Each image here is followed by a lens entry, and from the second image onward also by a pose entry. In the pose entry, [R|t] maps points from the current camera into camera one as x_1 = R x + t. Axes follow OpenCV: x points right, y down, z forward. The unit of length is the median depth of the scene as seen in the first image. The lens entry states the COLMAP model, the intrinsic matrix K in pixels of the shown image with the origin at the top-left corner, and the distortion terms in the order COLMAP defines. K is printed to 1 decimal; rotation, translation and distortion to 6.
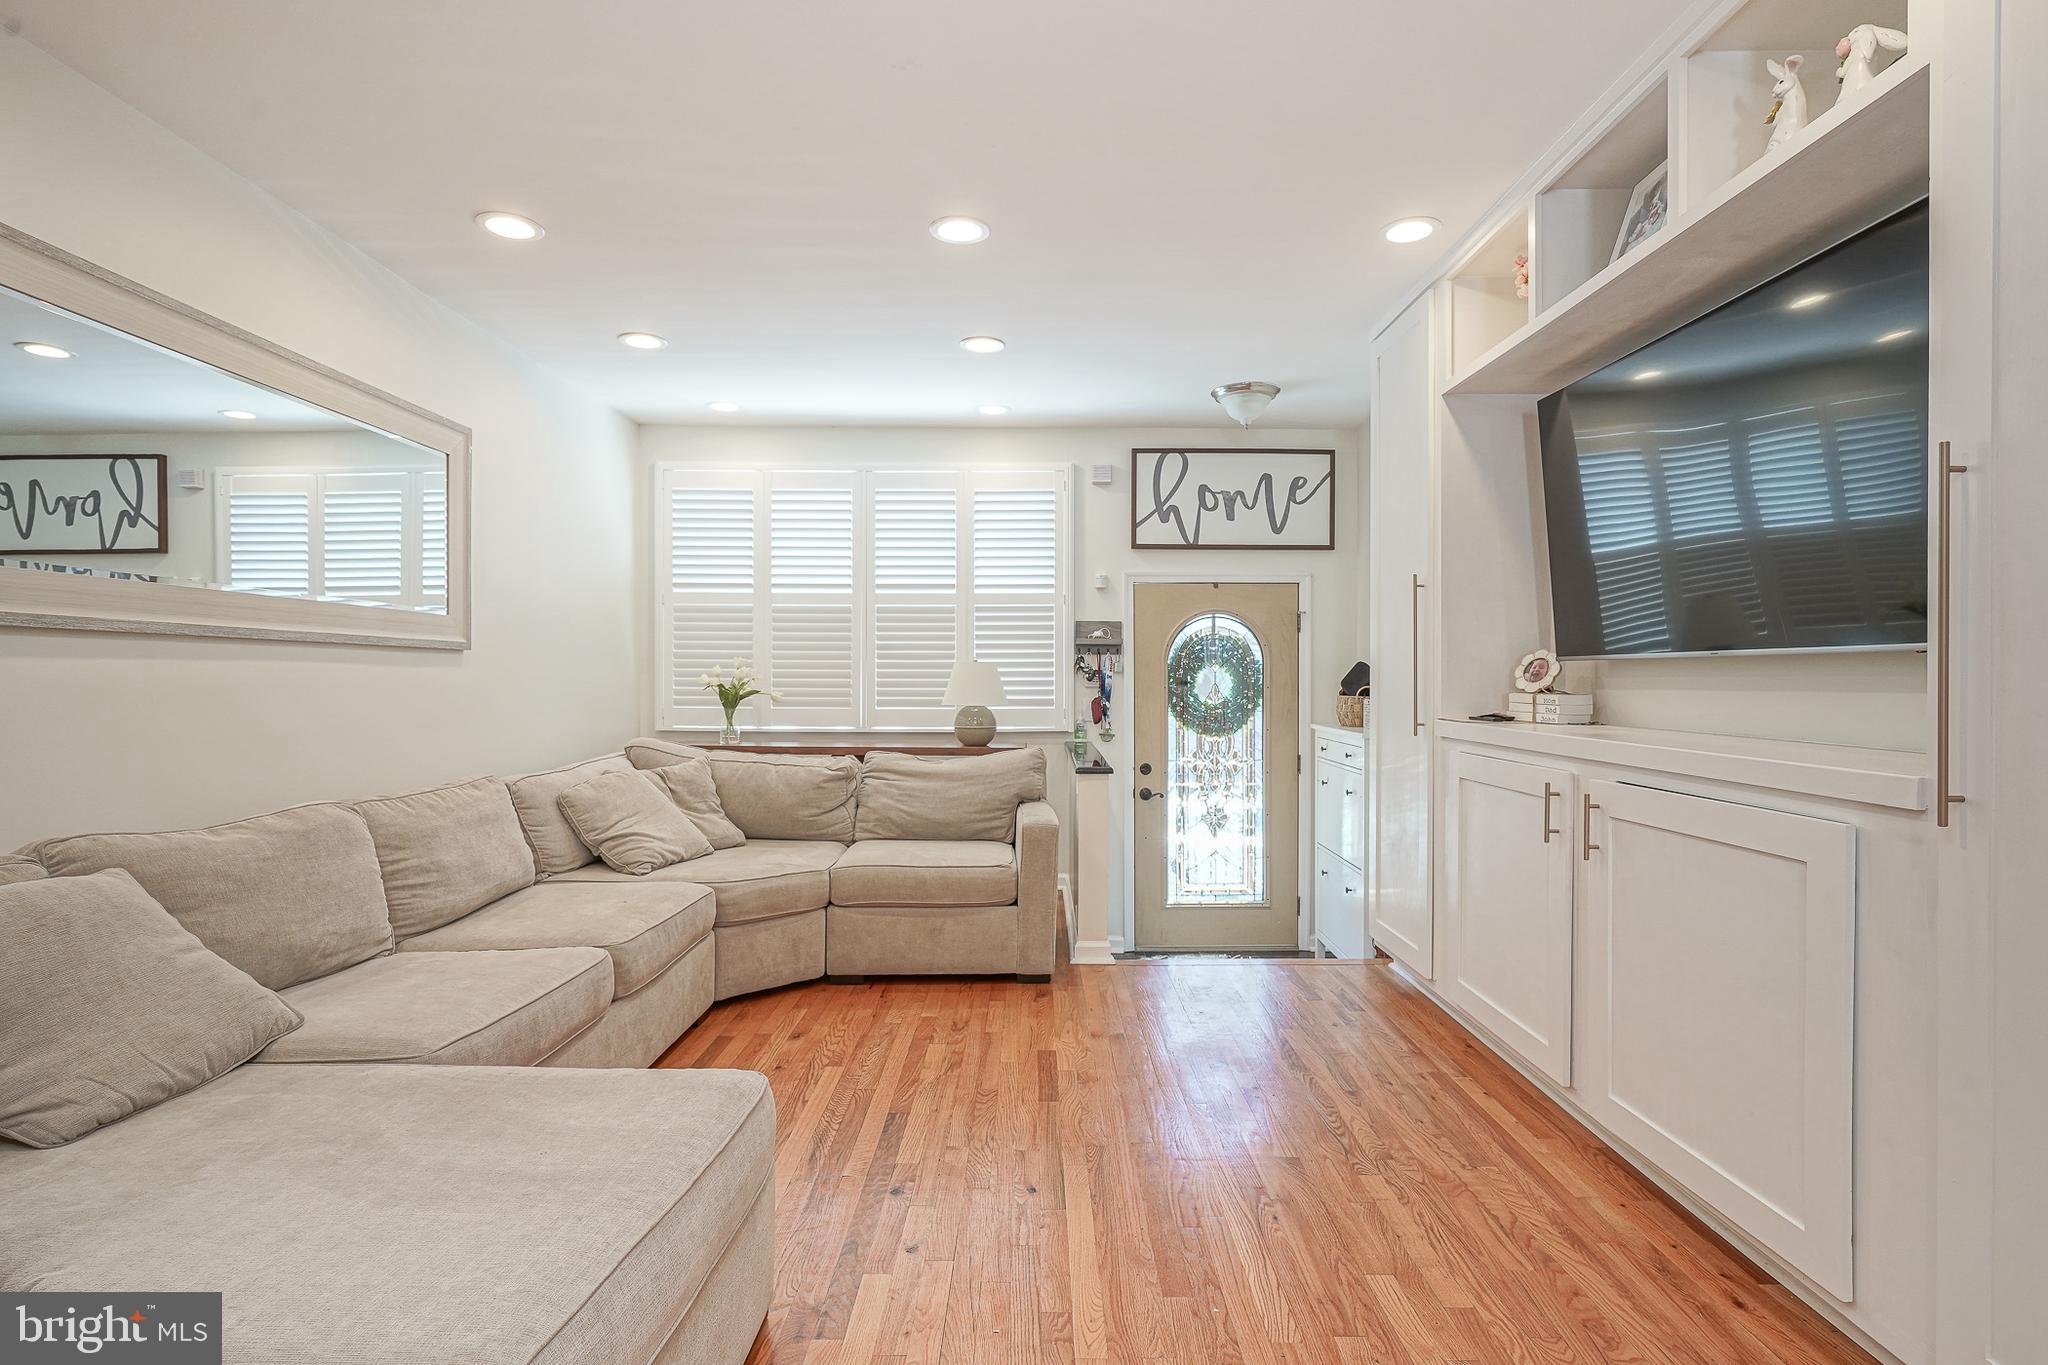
lens RADIAL K [[987.7, 0, 1018.9], [0, 987.7, 675.1], [0, 0, 1]] dist [-0.009070, 0.004368]
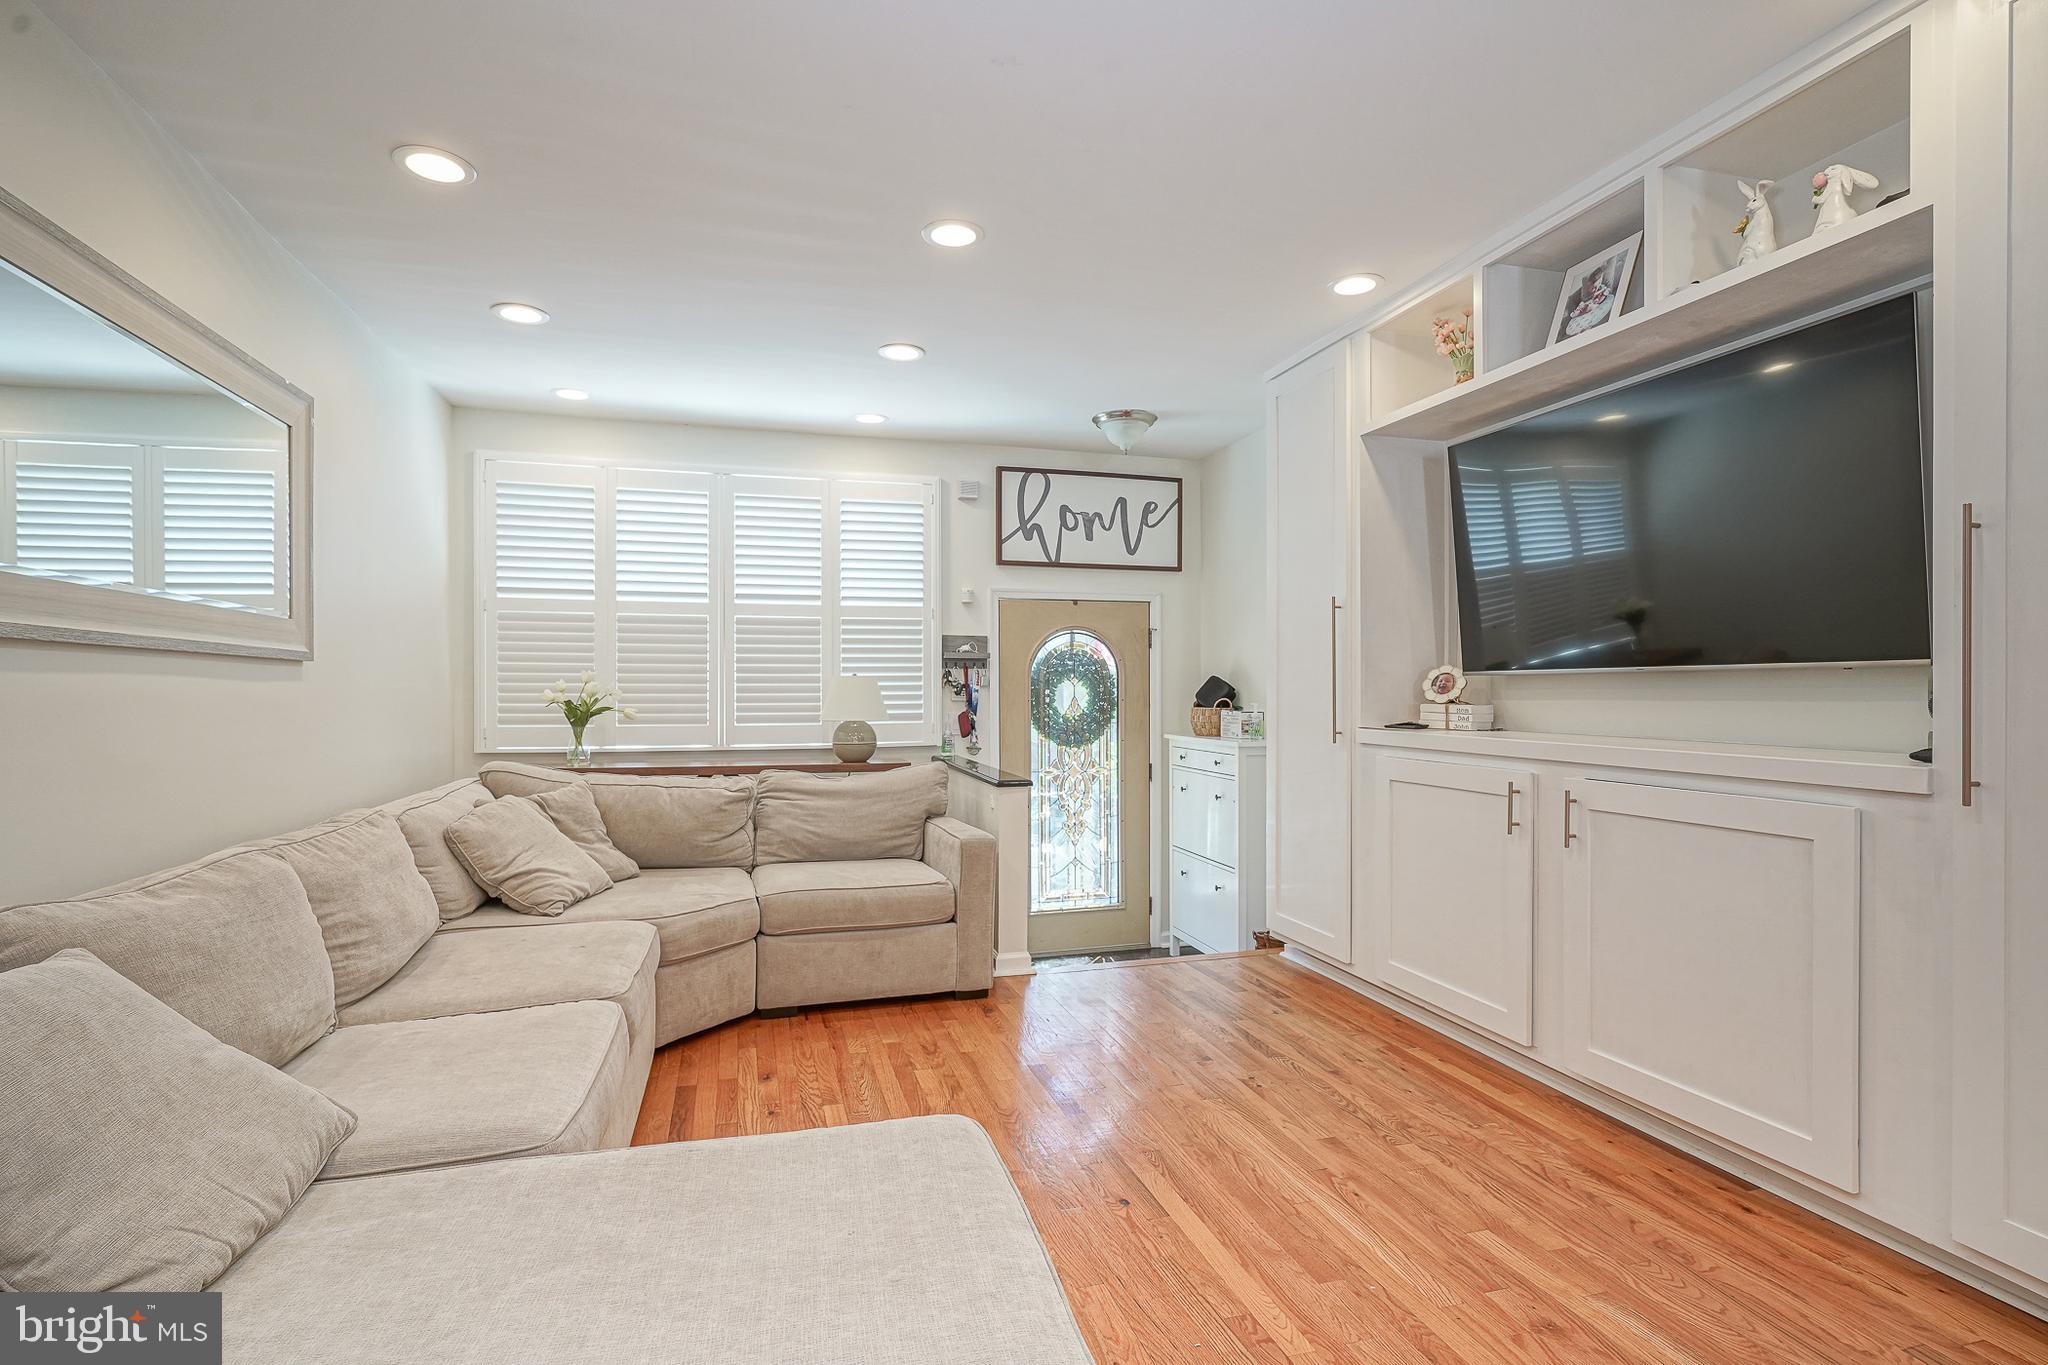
lens RADIAL K [[987.7, 0, 1005.5], [0, 987.7, 673.2], [0, 0, 1]] dist [-0.009070, 0.004368]
pose [[0.961893, 0.002364, 0.273417, -0.155561], [0.002019, 0.999874, -0.015747, -0.000292], [-0.273419, 0.015699, 0.961767, 0.024765]]
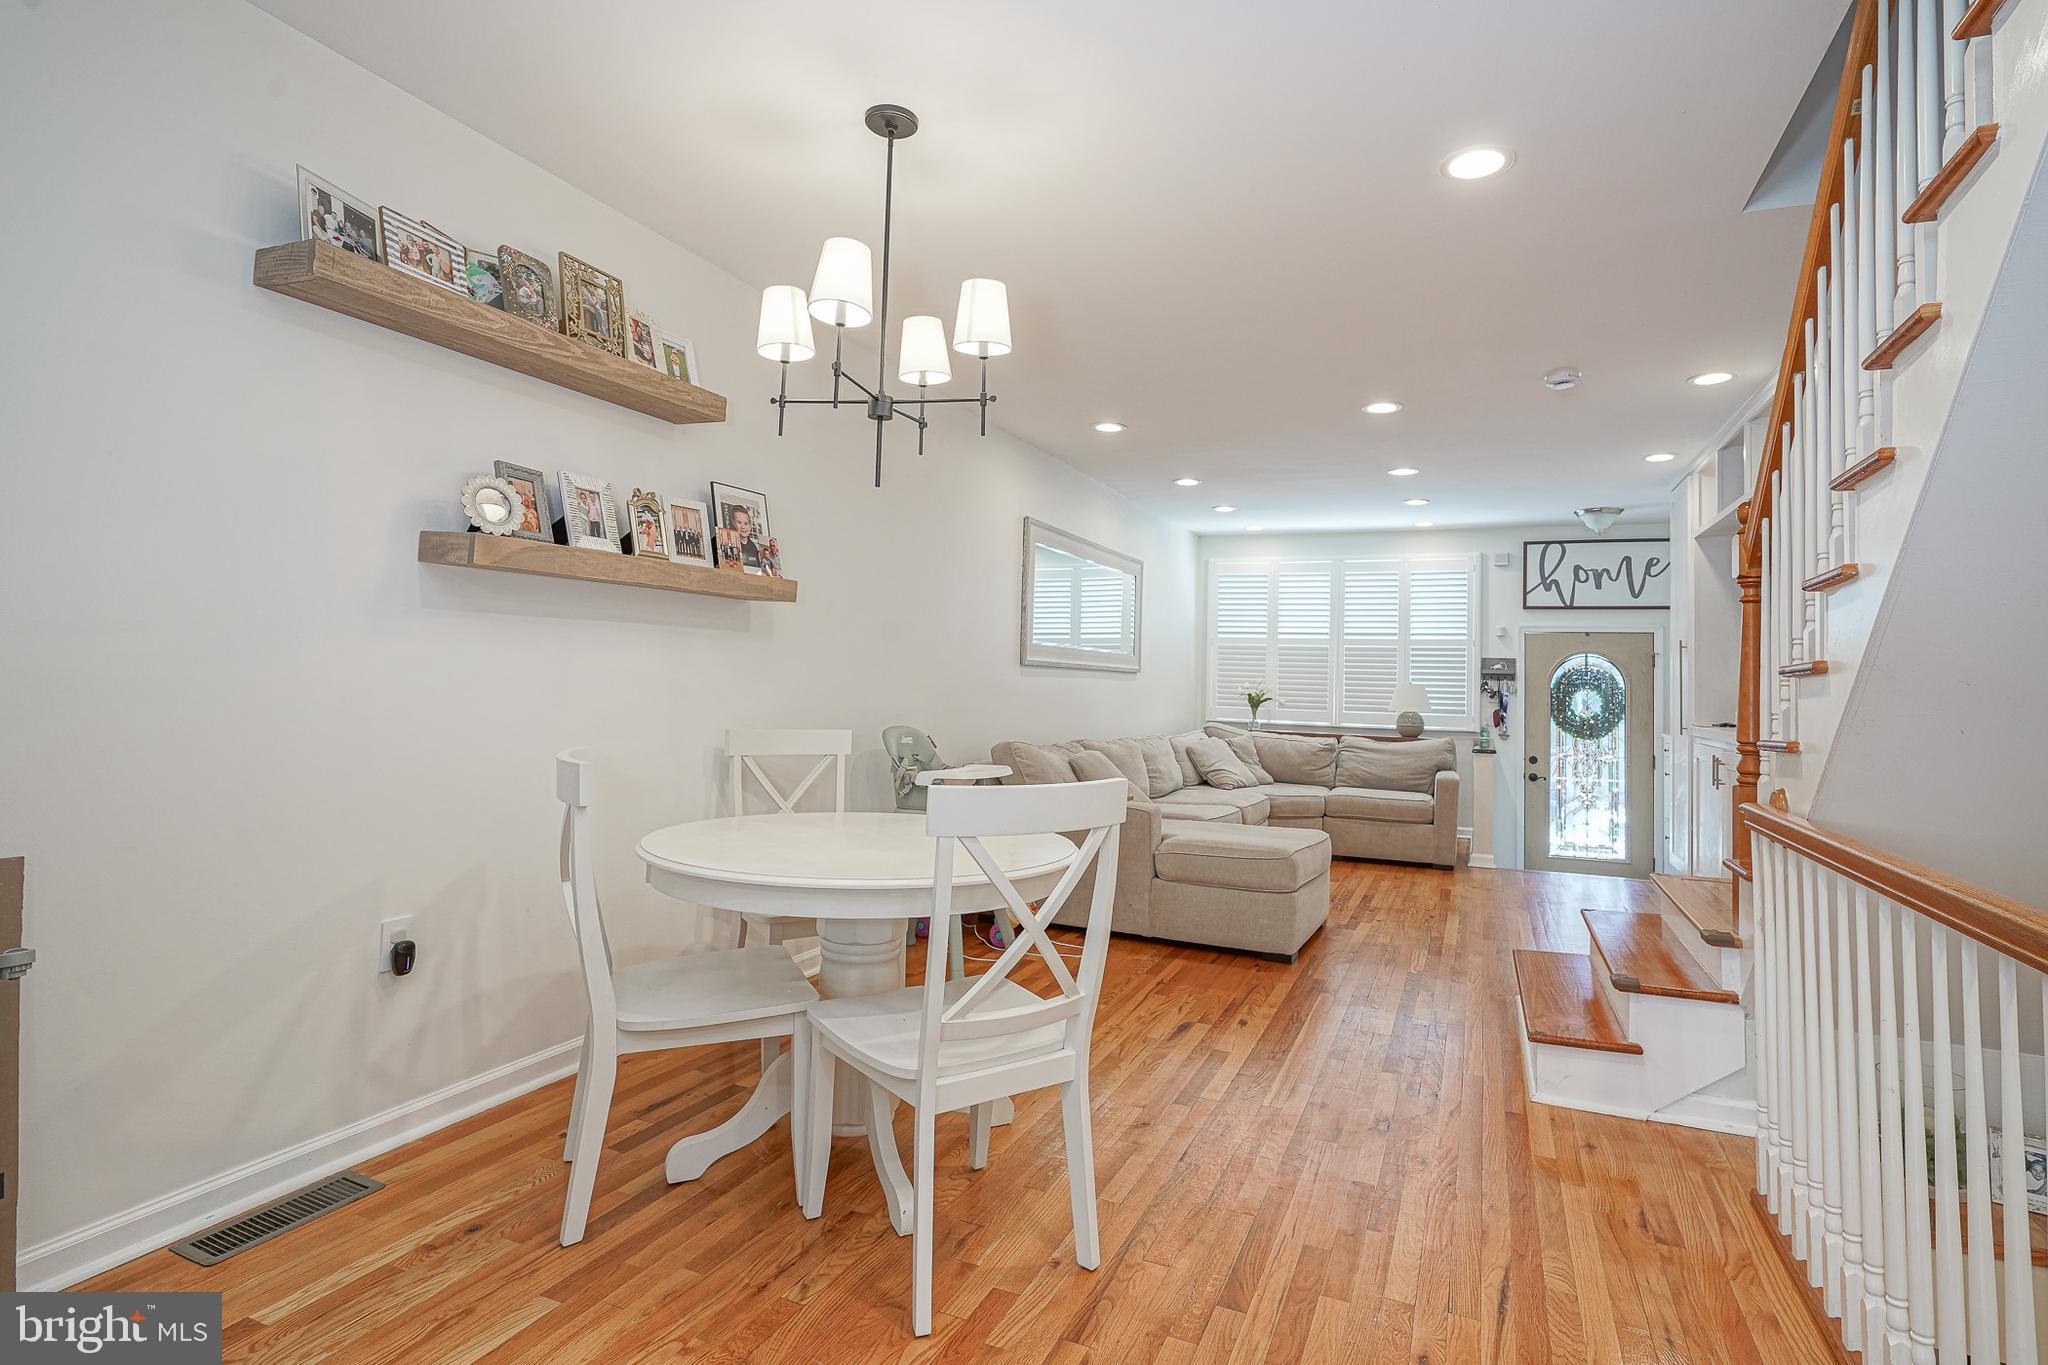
lens RADIAL K [[987.7, 0, 1043.7], [0, 987.7, 641.1], [0, 0, 1]] dist [-0.009070, 0.004368]
pose [[0.919740, 0.004287, -0.392505, 0.033477], [-0.021890, 0.998944, -0.040384, -0.004959], [0.391917, 0.045734, 0.918863, -0.643502]]
